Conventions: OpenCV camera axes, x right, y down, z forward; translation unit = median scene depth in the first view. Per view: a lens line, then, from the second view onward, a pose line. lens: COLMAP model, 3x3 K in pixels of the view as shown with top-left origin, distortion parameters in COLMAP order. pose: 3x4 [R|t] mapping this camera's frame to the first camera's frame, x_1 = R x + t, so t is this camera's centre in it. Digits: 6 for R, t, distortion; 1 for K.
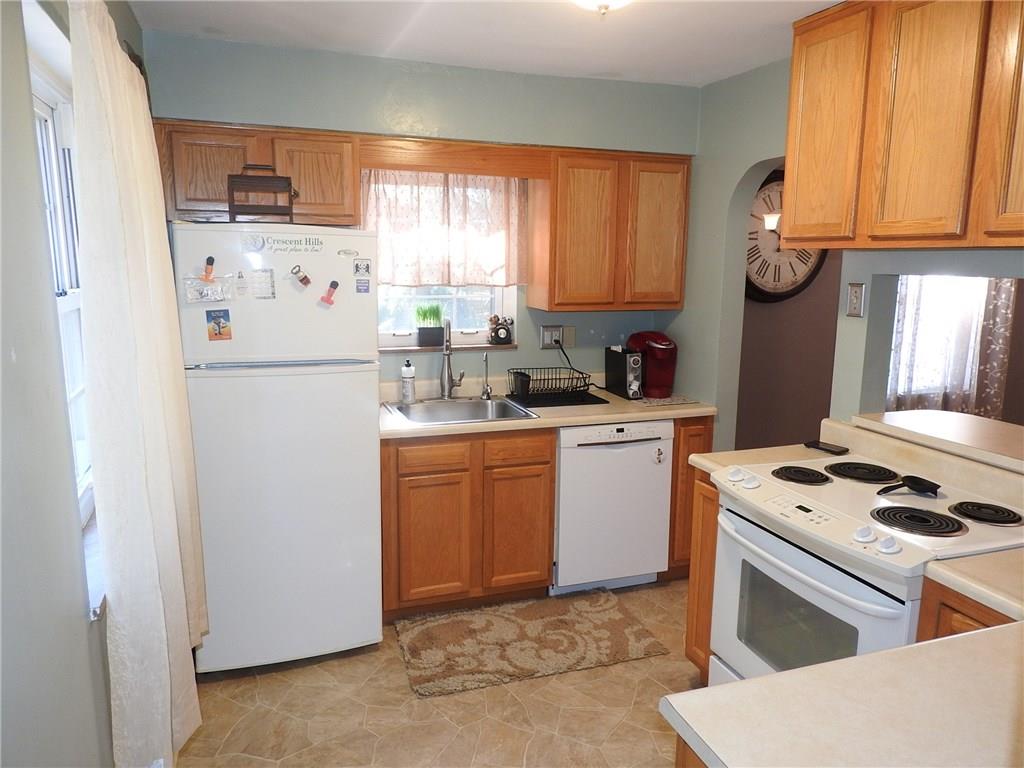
lens RADIAL K [[735.1, 0, 512.0], [0, 735.1, 384.0], [0, 0, 1]] dist [0.003079, -0.002002]
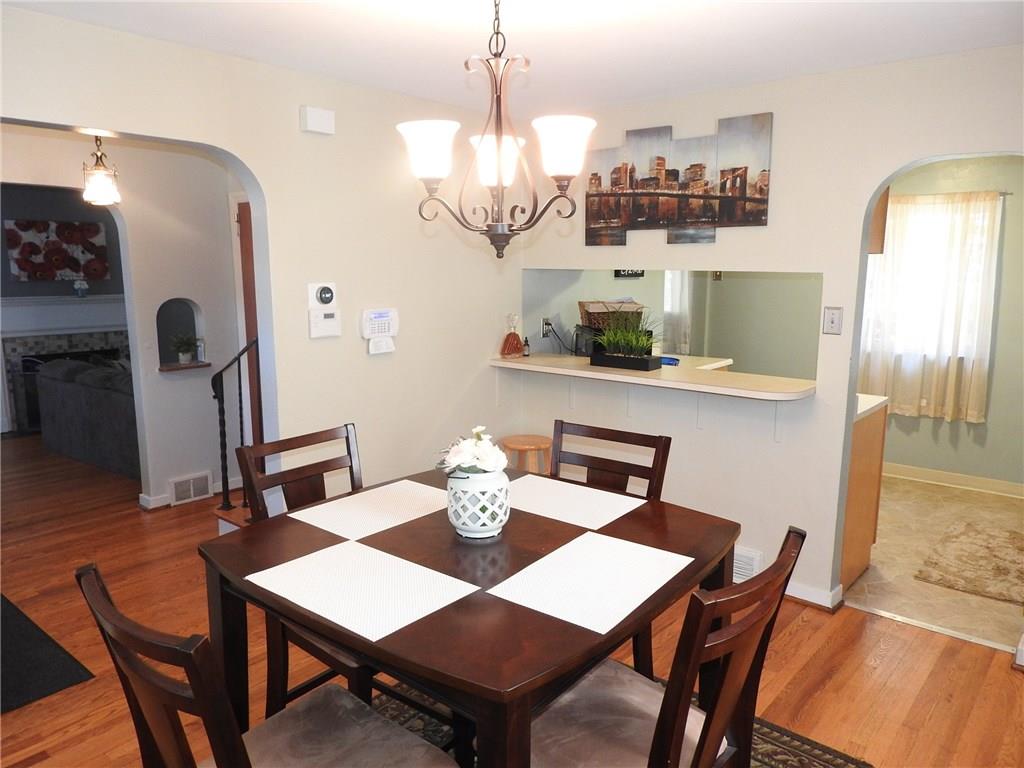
lens RADIAL K [[735.1, 0, 512.0], [0, 735.1, 384.0], [0, 0, 1]] dist [0.003079, -0.002002]
pose [[-0.870913, 0.069843, -0.486450, 1.641876], [-0.094725, 0.947430, 0.305619, -0.314030], [0.482222, 0.312247, -0.818513, 1.866893]]
